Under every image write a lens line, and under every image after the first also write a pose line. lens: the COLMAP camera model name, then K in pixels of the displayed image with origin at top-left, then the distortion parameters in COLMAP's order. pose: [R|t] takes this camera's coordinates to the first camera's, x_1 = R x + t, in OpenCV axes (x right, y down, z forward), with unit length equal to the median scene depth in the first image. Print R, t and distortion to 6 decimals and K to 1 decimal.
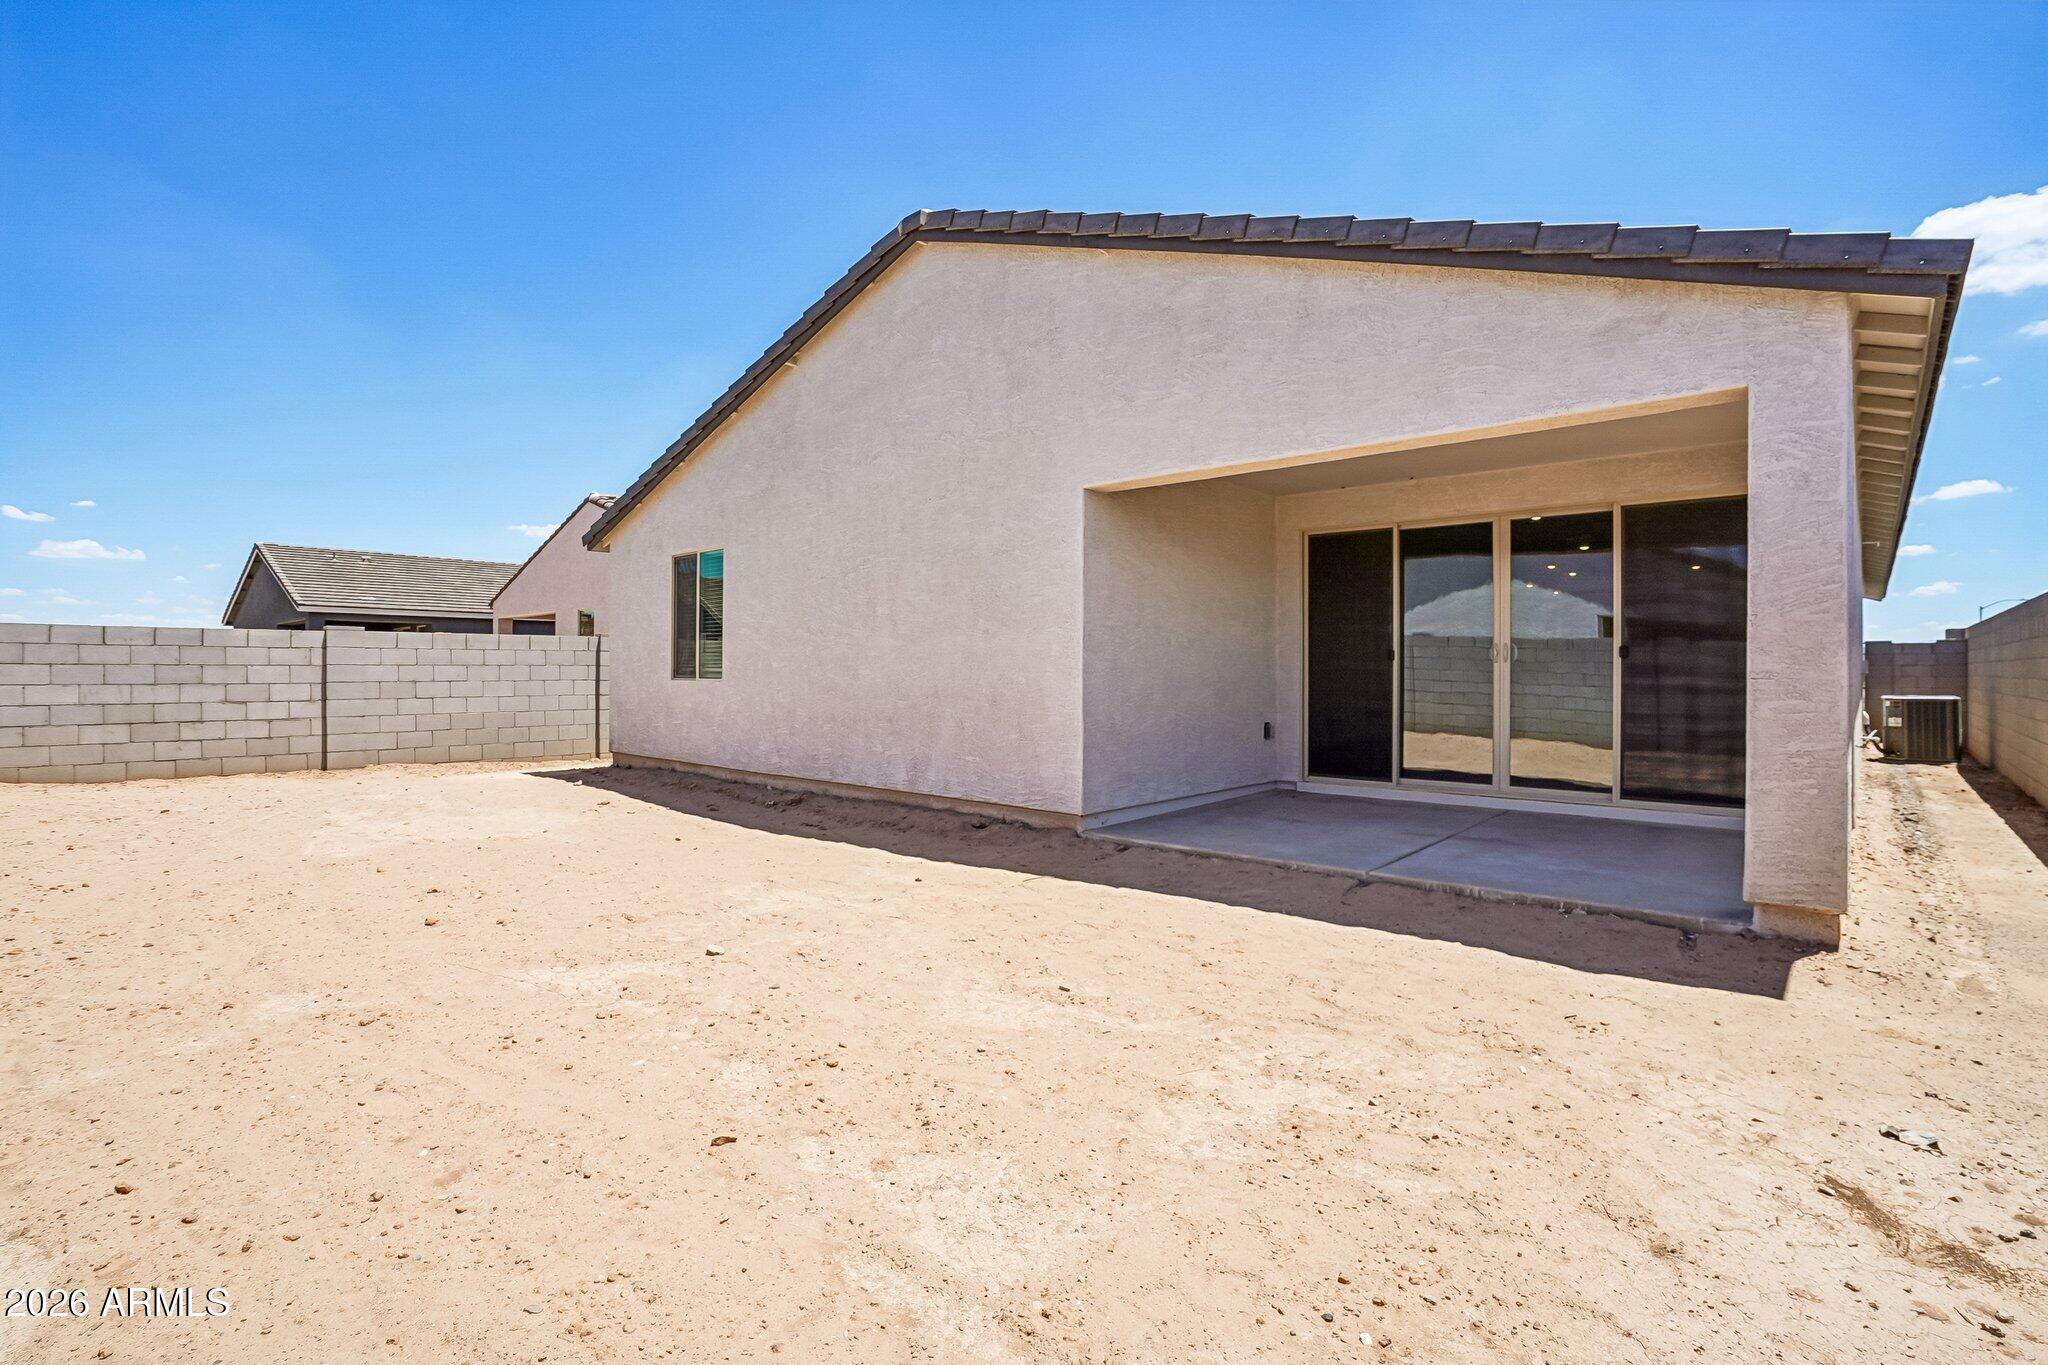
lens RADIAL K [[952.6, 0, 1006.2], [0, 952.6, 669.6], [0, 0, 1]] dist [-0.044840, 0.009416]
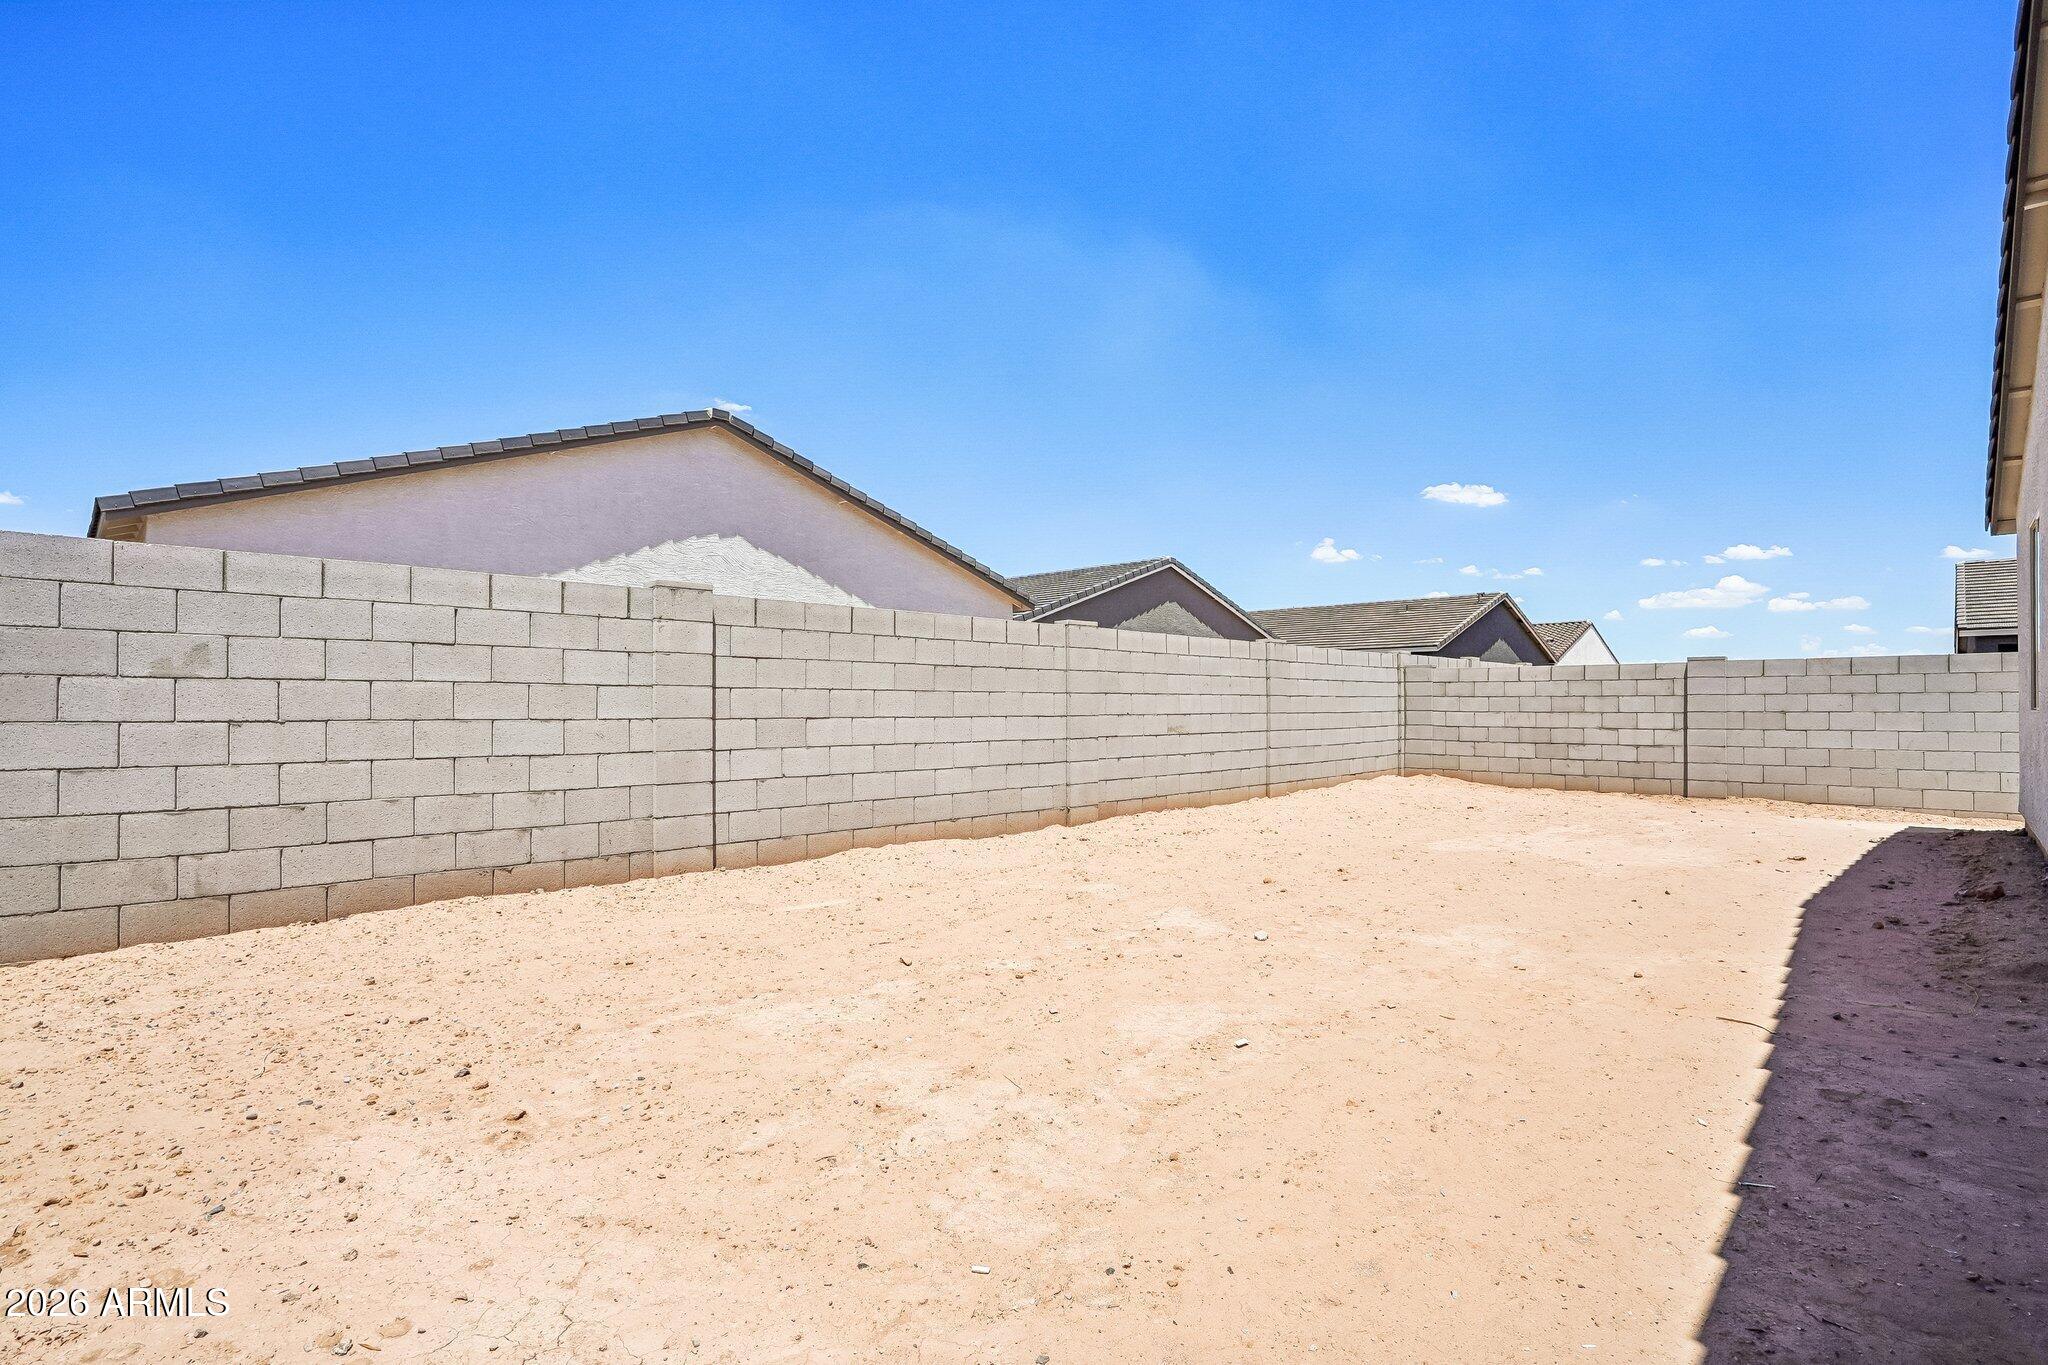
lens RADIAL K [[952.6, 0, 1007.3], [0, 952.6, 698.6], [0, 0, 1]] dist [-0.044840, 0.009416]
pose [[-0.014961, -0.008229, -0.999854, 0.340021], [0.001014, 0.999965, -0.008245, 0.007308], [0.999888, -0.001137, -0.014952, 0.284325]]
